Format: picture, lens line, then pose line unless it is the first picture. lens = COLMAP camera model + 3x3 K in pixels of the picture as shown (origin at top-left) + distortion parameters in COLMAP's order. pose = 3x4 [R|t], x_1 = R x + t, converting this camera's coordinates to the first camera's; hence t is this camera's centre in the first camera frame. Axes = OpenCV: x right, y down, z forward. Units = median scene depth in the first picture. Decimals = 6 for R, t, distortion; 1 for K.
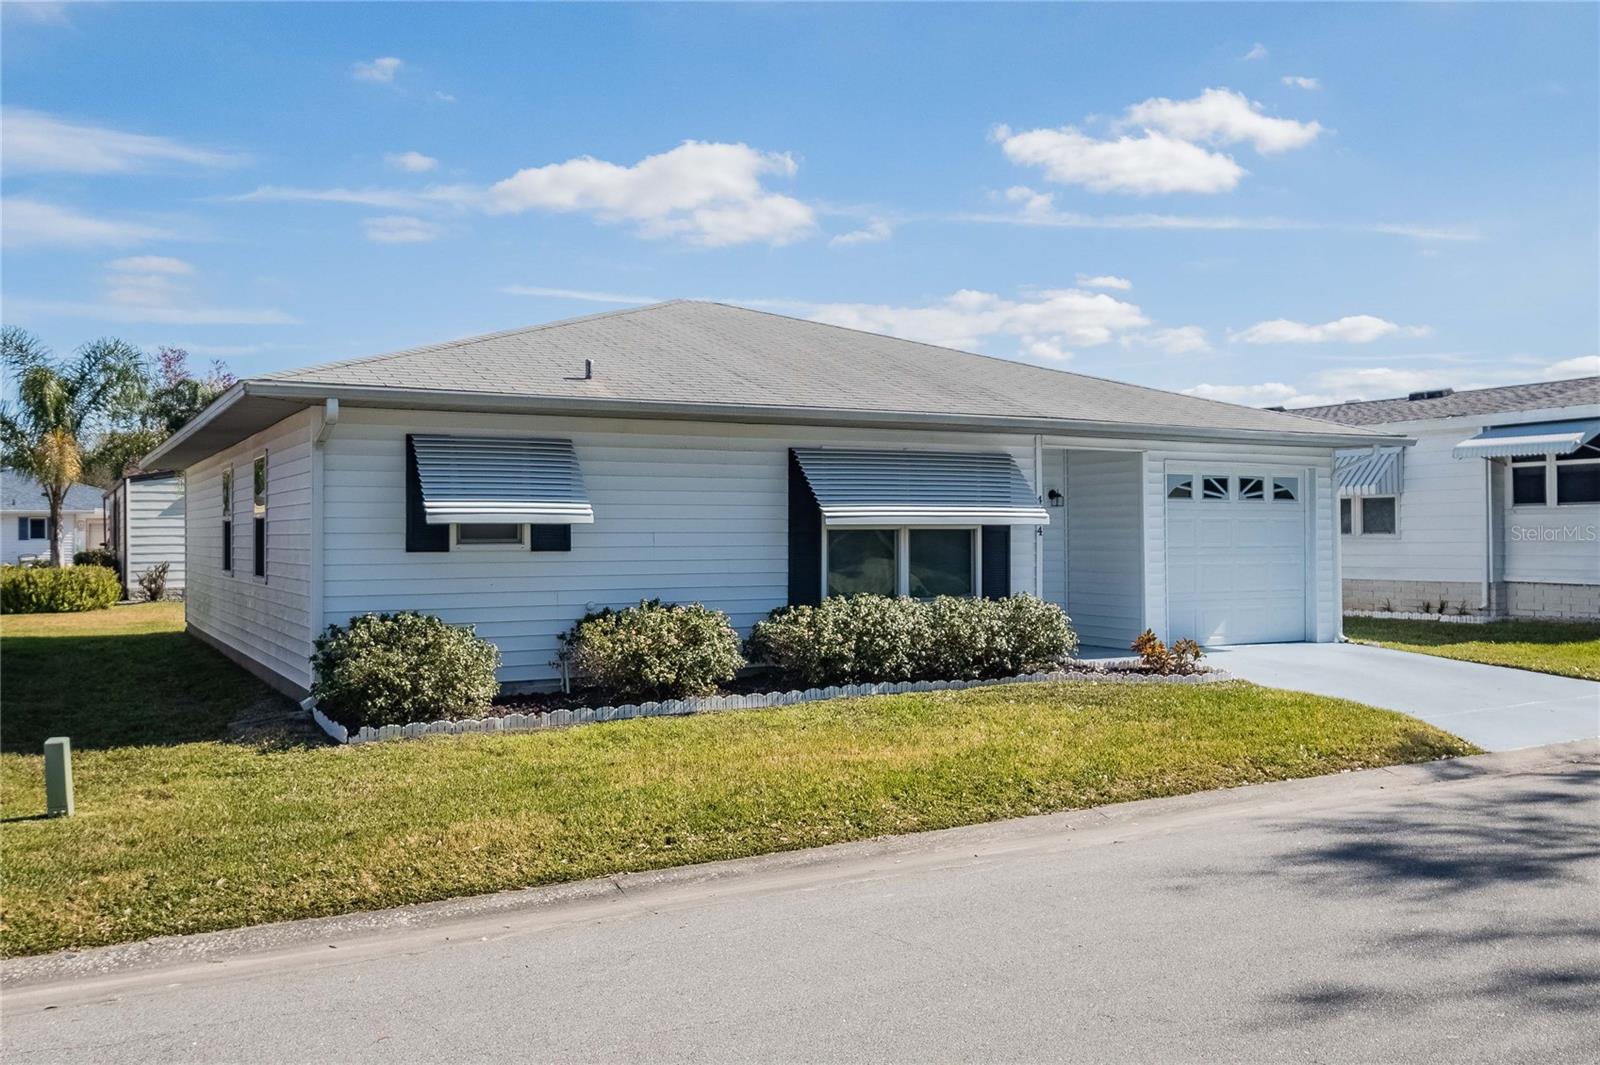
lens RADIAL K [[1348.7, 0, 828.9], [0, 1348.7, 535.1], [0, 0, 1]] dist [-0.001096, -0.003566]
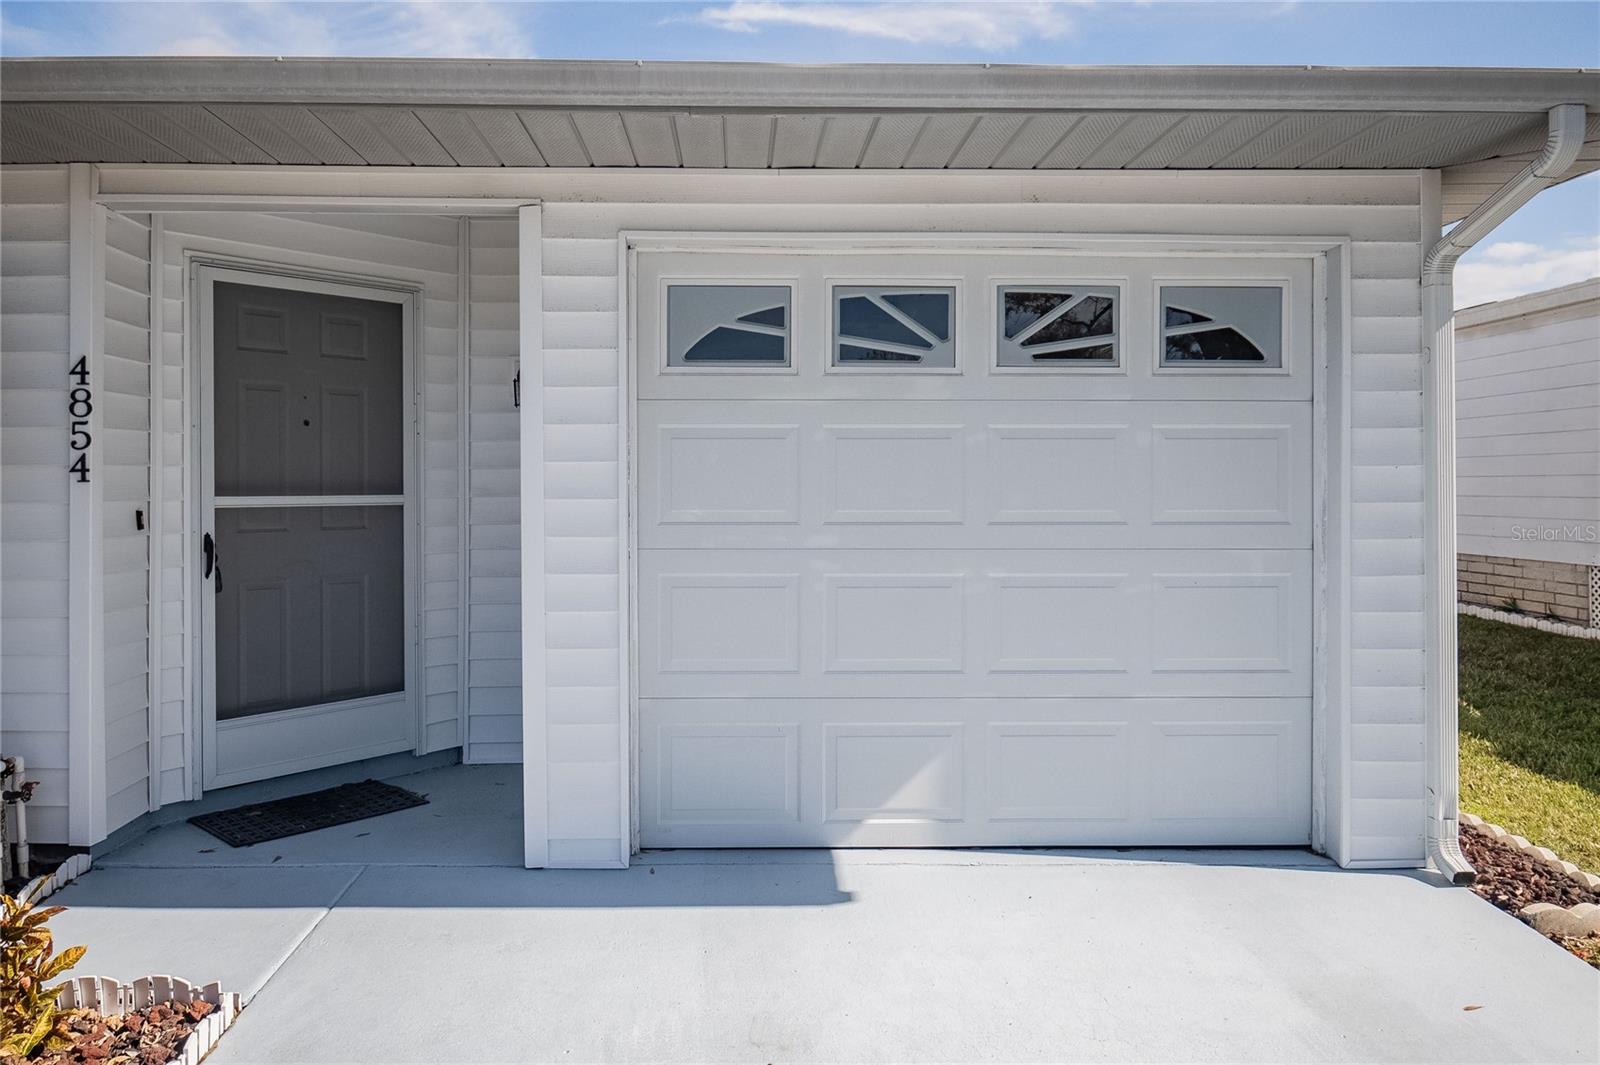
lens RADIAL K [[1101.1, 0, 764.0], [0, 1101.1, 484.8], [0, 0, 1]] dist [-0.001563, -0.002046]
pose [[0.878036, 0.002662, -0.478588, 0.429034], [-0.001908, 0.999996, 0.002061, -0.000051], [0.478591, -0.000896, 0.878037, 0.870340]]
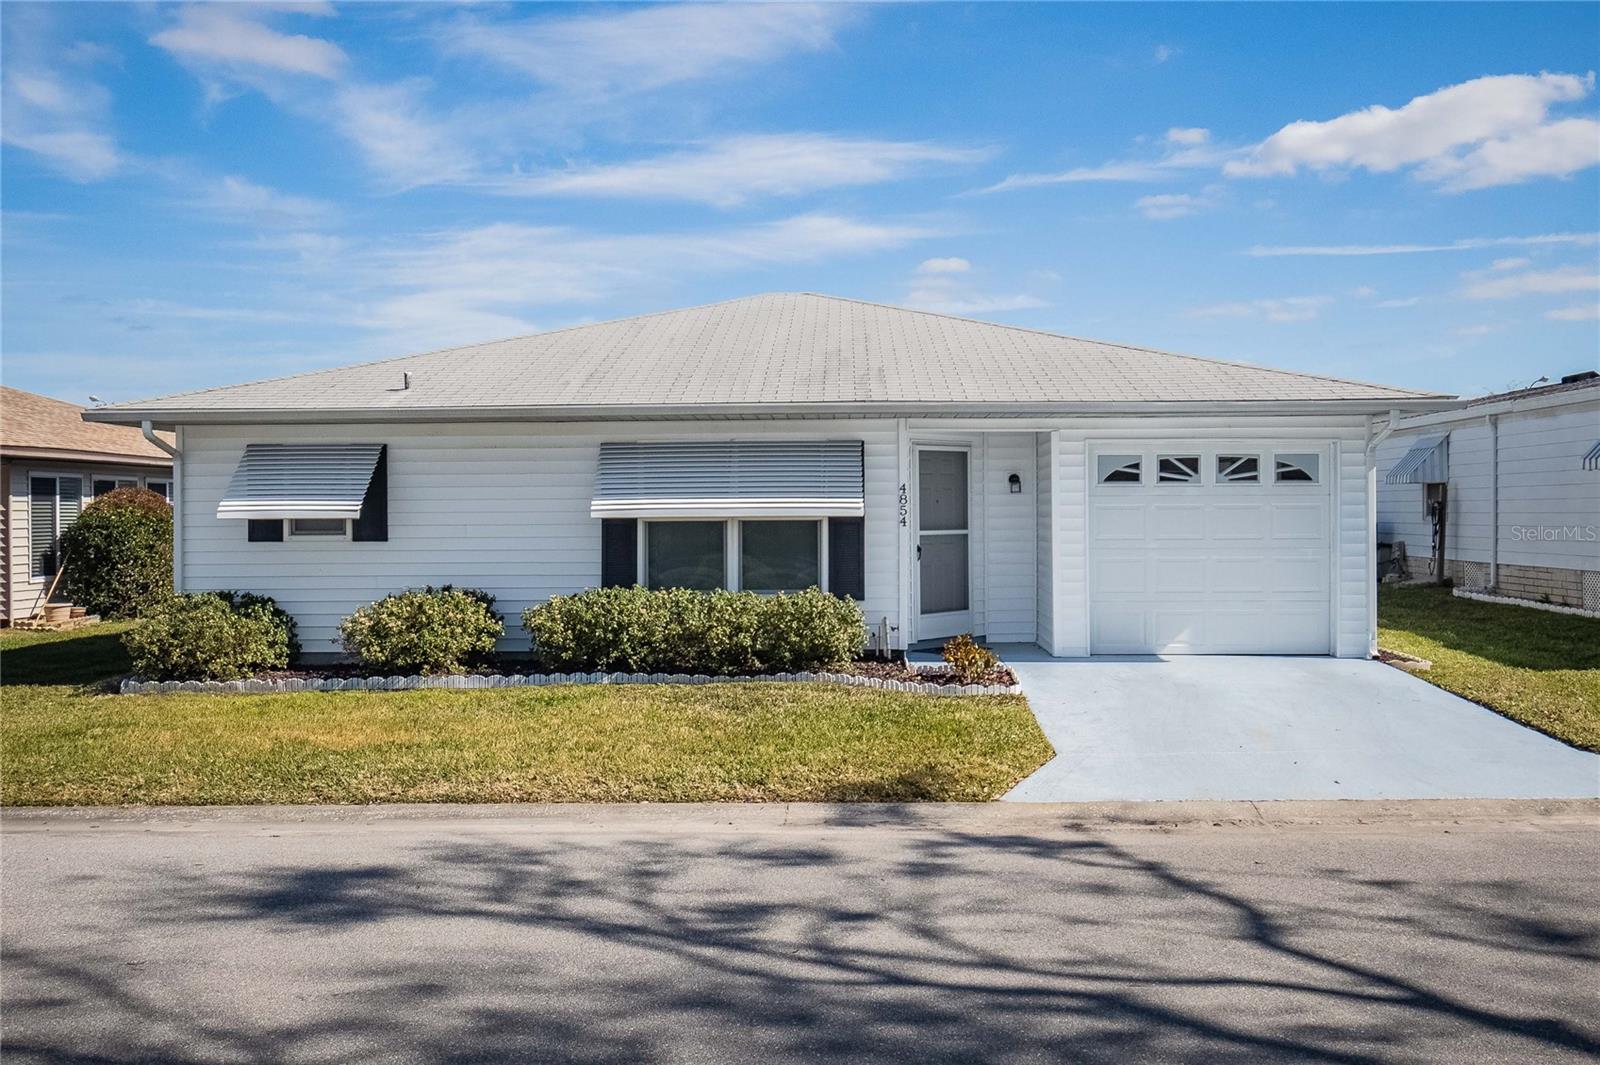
lens RADIAL K [[1348.7, 0, 828.9], [0, 1348.7, 535.1], [0, 0, 1]] dist [-0.001096, -0.003566]
pose [[0.857623, 0.006828, -0.514233, 0.604668], [0.003405, 0.999815, 0.018955, -0.011800], [0.514267, -0.018007, 0.857441, 0.179064]]
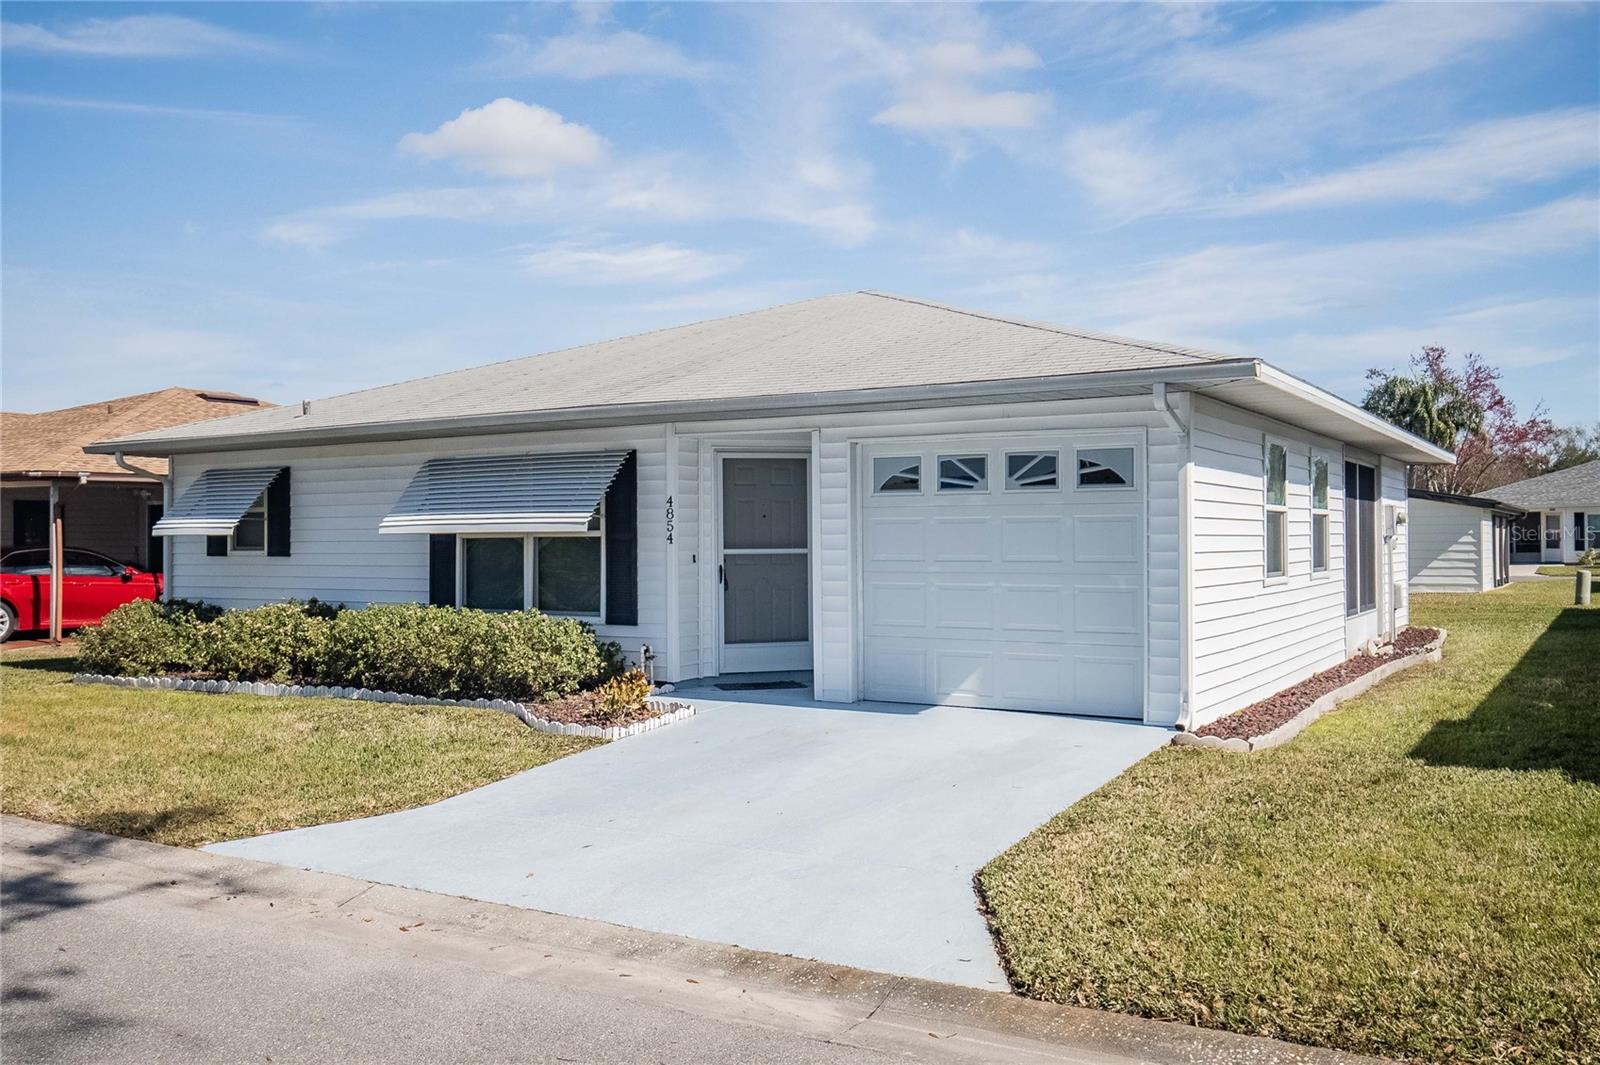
lens RADIAL K [[1348.7, 0, 828.9], [0, 1348.7, 535.1], [0, 0, 1]] dist [-0.001096, -0.003566]
pose [[0.498968, -0.003163, -0.866615, 0.947151], [0.003294, 0.999993, -0.001753, -0.003412], [0.866614, -0.001980, 0.498975, 0.685170]]
